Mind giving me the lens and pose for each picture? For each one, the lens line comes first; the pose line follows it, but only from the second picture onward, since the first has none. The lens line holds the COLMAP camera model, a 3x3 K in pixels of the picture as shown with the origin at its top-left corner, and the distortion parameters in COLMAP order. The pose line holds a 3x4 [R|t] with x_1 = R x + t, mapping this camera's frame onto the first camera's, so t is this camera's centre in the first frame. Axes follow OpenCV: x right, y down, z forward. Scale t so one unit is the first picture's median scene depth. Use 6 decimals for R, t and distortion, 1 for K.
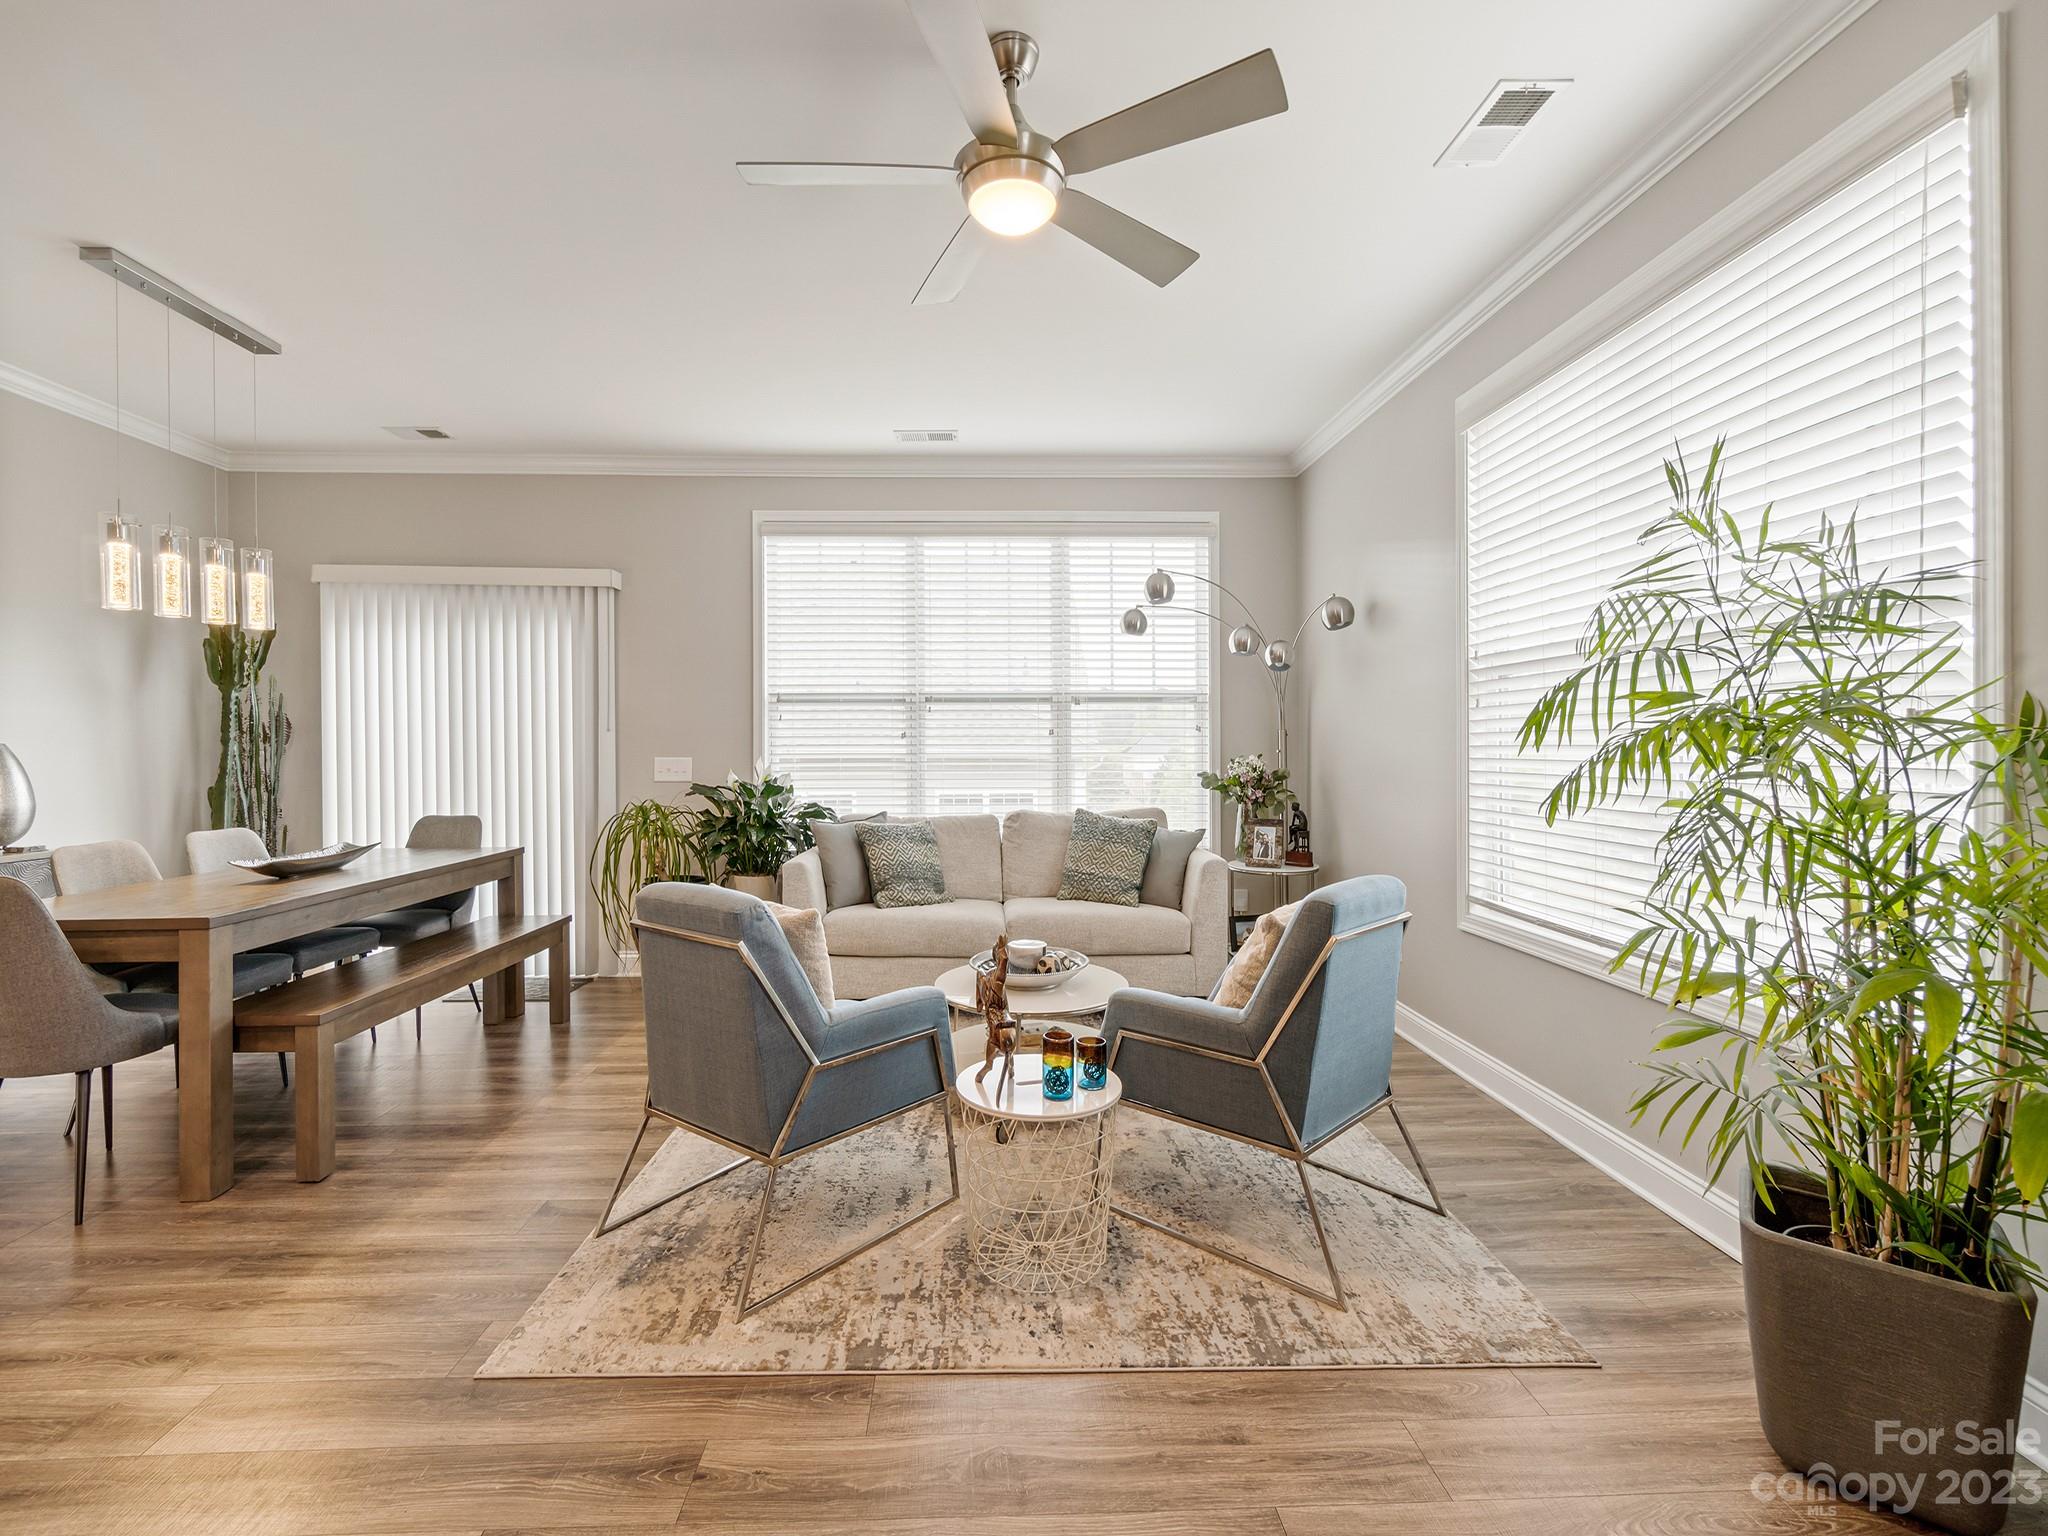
lens RADIAL K [[884.0, 0, 1004.3], [0, 884.0, 754.6], [0, 0, 1]] dist [-0.005955, 0.001076]
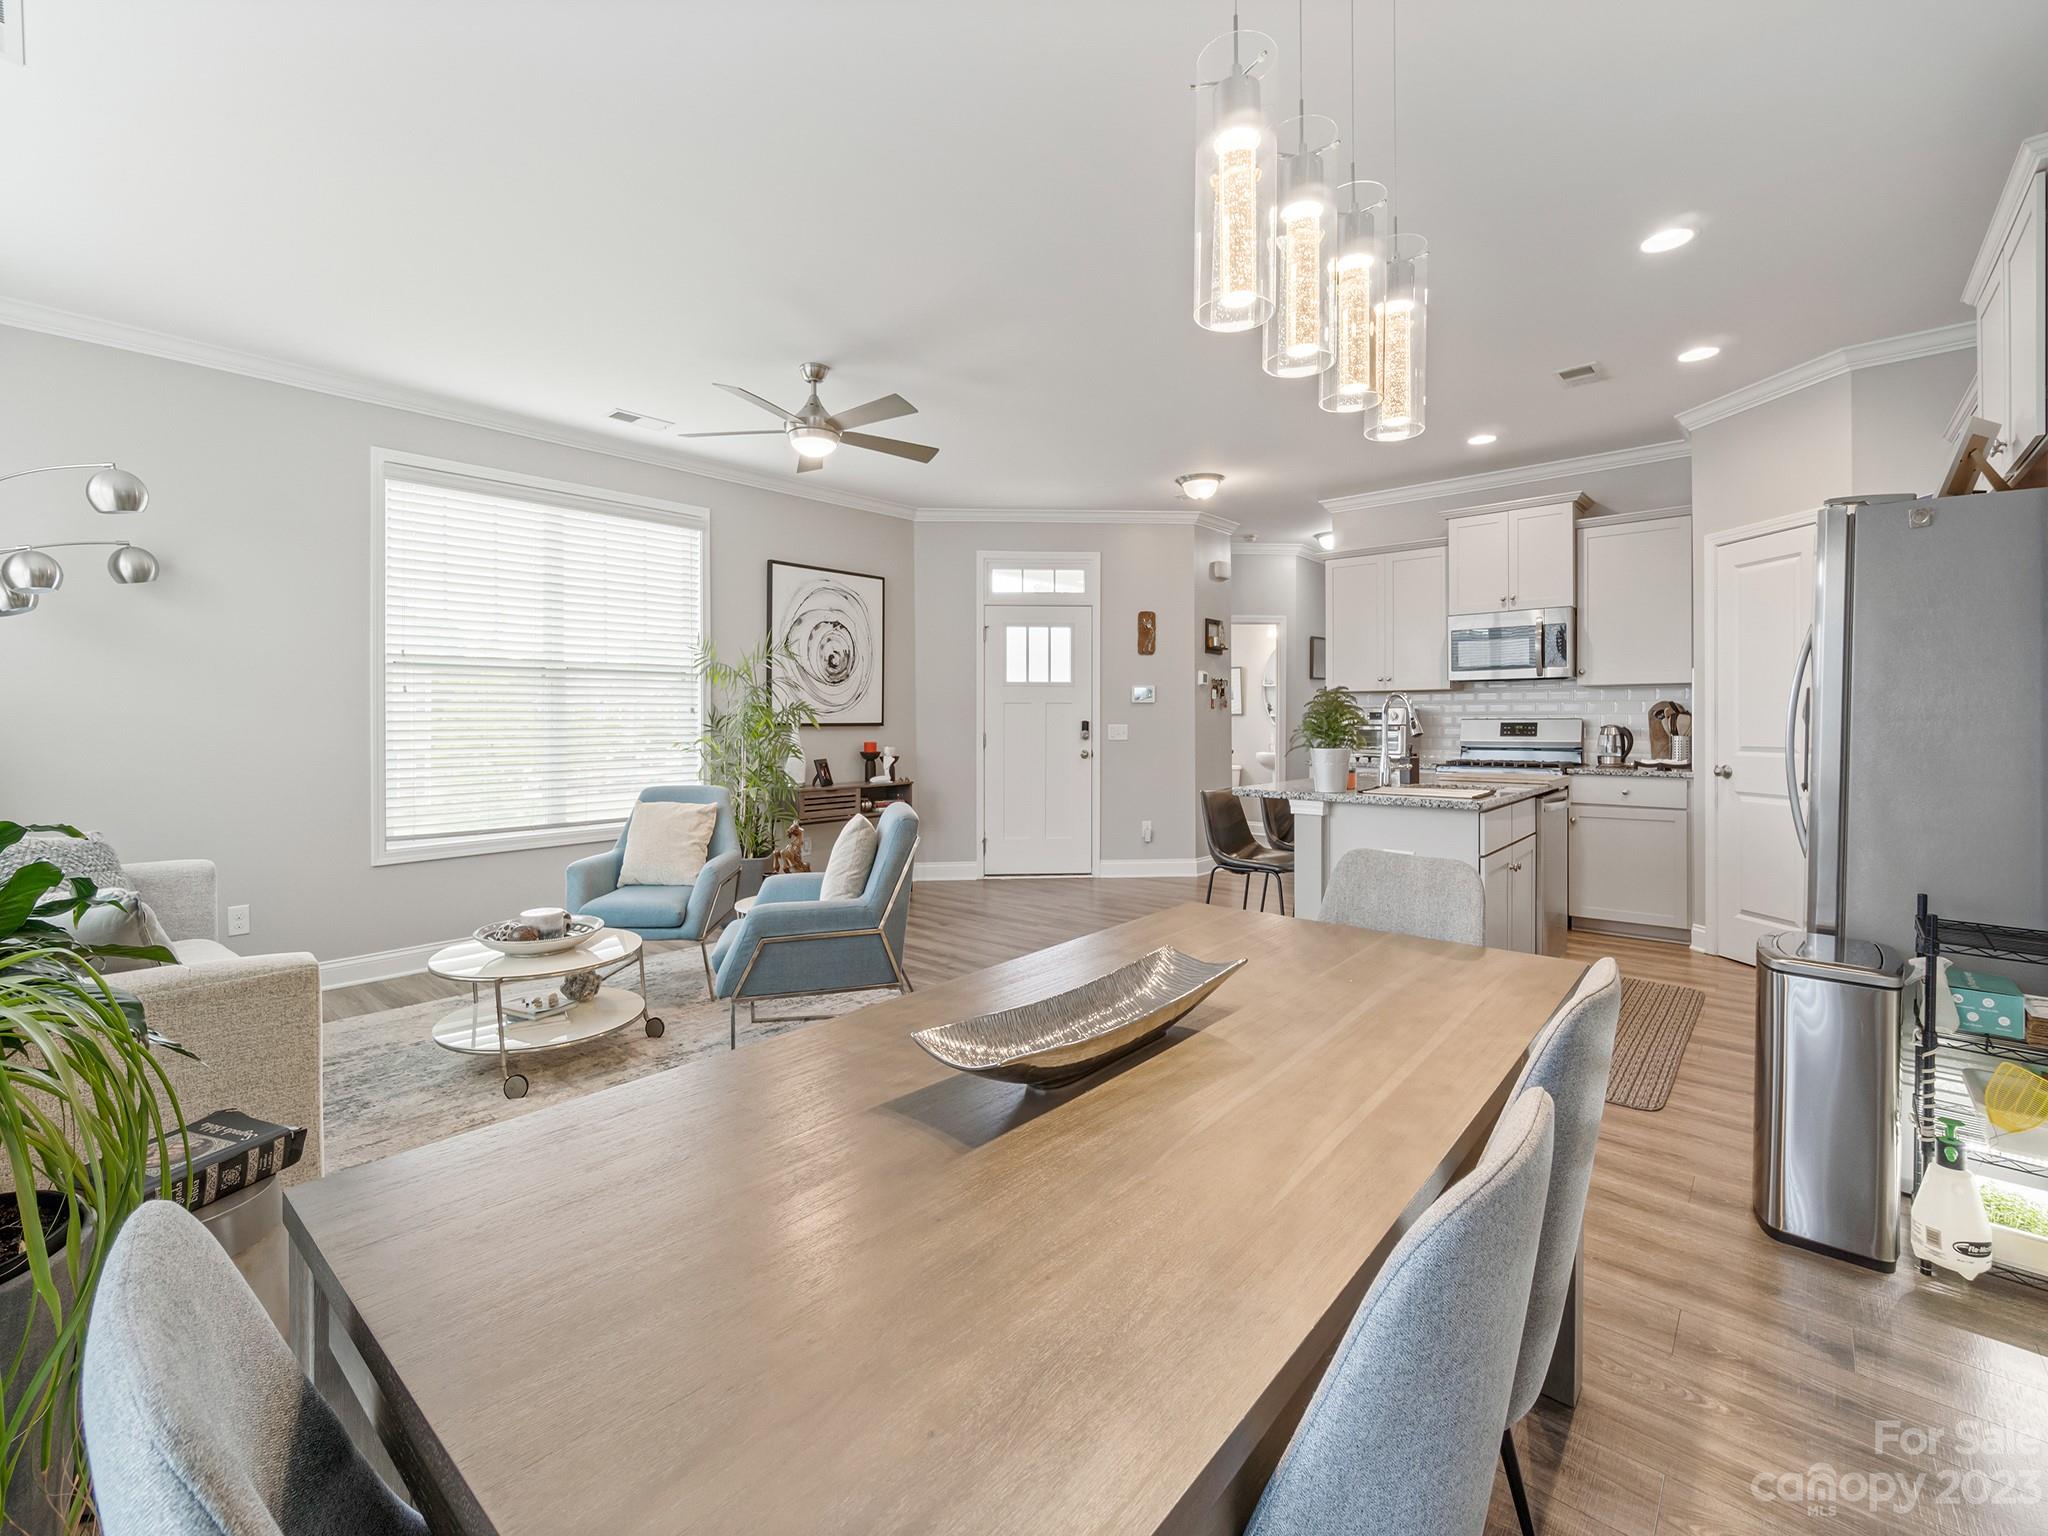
lens RADIAL K [[884.0, 0, 1010.9], [0, 884.0, 720.5], [0, 0, 1]] dist [-0.005955, 0.001076]
pose [[-0.725725, 0.004905, 0.687967, -0.773245], [0.015465, 0.999838, 0.009186, -0.005693], [-0.687811, 0.017306, -0.725684, 0.983926]]
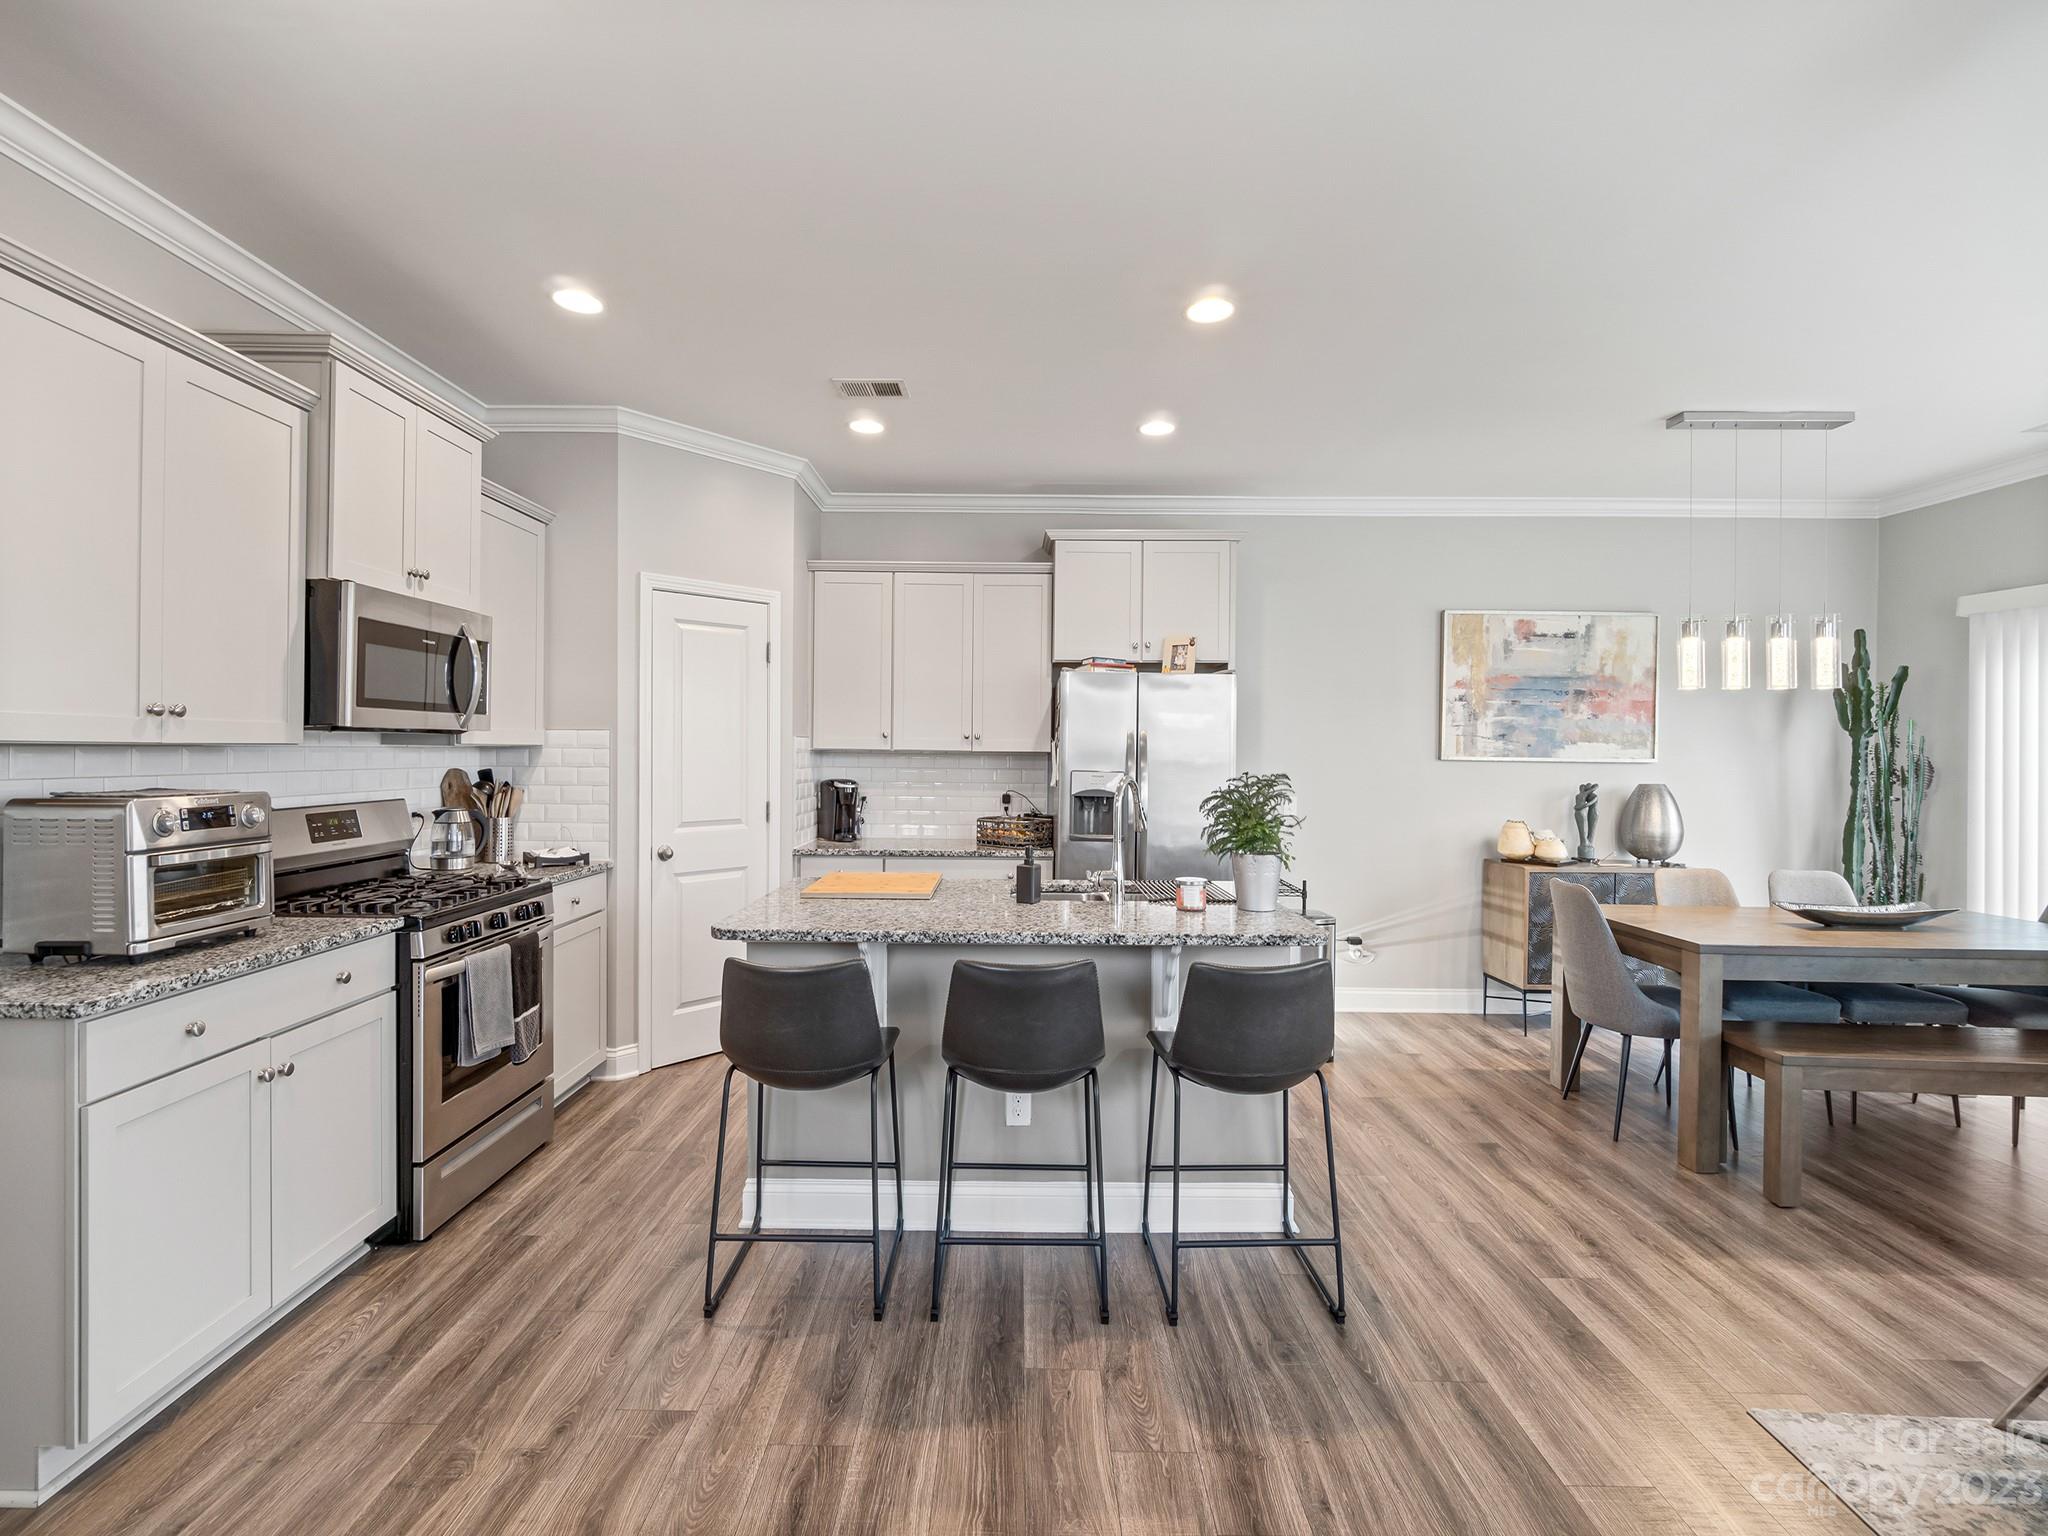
lens RADIAL K [[884.0, 0, 996.0], [0, 884.0, 759.9], [0, 0, 1]] dist [-0.005955, 0.001076]
pose [[-0.053971, 0.015193, -0.998427, 0.209685], [-0.021857, 0.999627, 0.016392, -0.039729], [0.998303, 0.022707, -0.053619, 0.041529]]
